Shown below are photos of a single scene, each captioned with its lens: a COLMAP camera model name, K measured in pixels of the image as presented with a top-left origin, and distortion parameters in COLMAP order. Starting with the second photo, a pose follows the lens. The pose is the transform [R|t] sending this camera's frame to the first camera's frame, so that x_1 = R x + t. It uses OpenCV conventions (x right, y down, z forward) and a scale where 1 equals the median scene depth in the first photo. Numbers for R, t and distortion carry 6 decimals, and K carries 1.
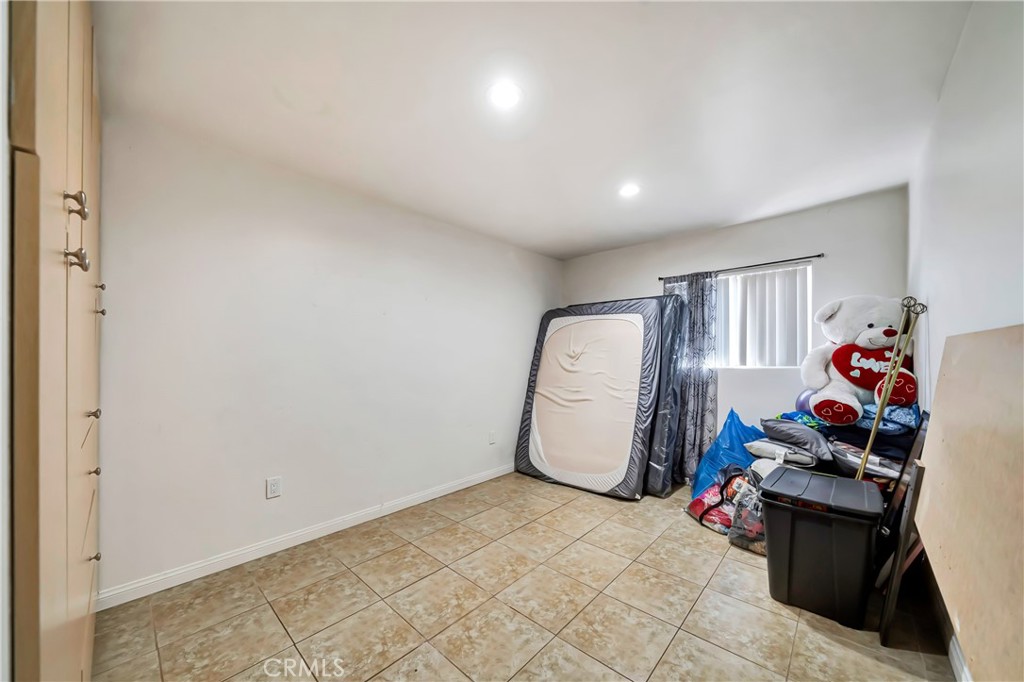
lens RADIAL K [[366.2, 0, 512.0], [0, 366.2, 341.0], [0, 0, 1]] dist [-0.000565, -0.000054]
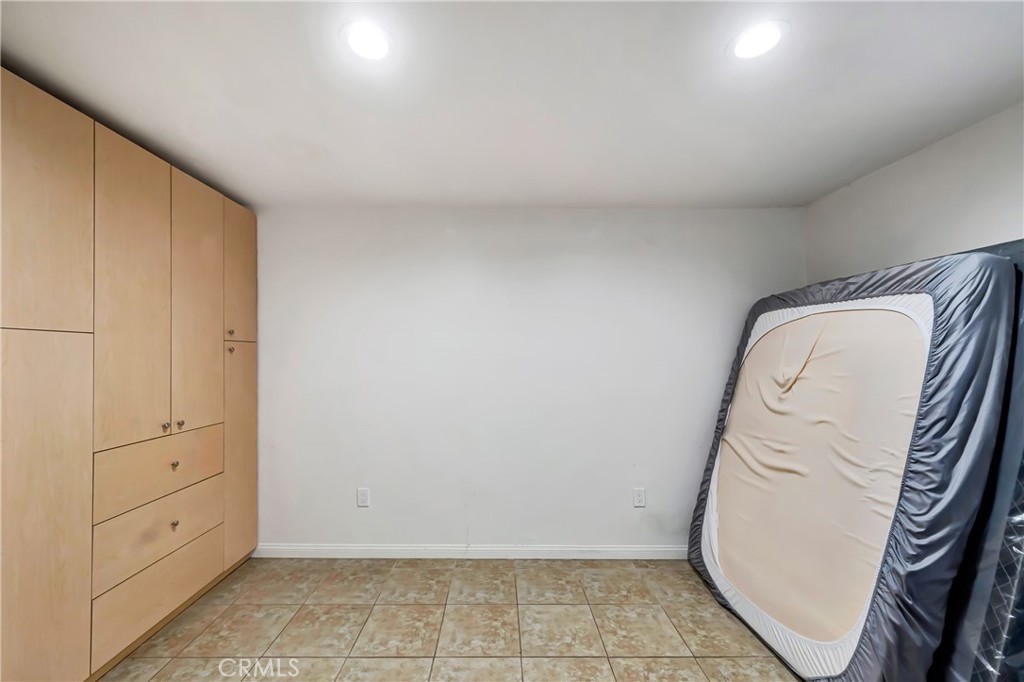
lens RADIAL K [[406.4, 0, 508.2], [0, 406.4, 343.1], [0, 0, 1]] dist [0.002990, 0.000147]
pose [[0.686908, -0.022159, -0.726407, 0.377140], [0.023426, 0.999691, -0.008343, -0.025694], [0.726367, -0.011286, 0.687215, 0.350929]]
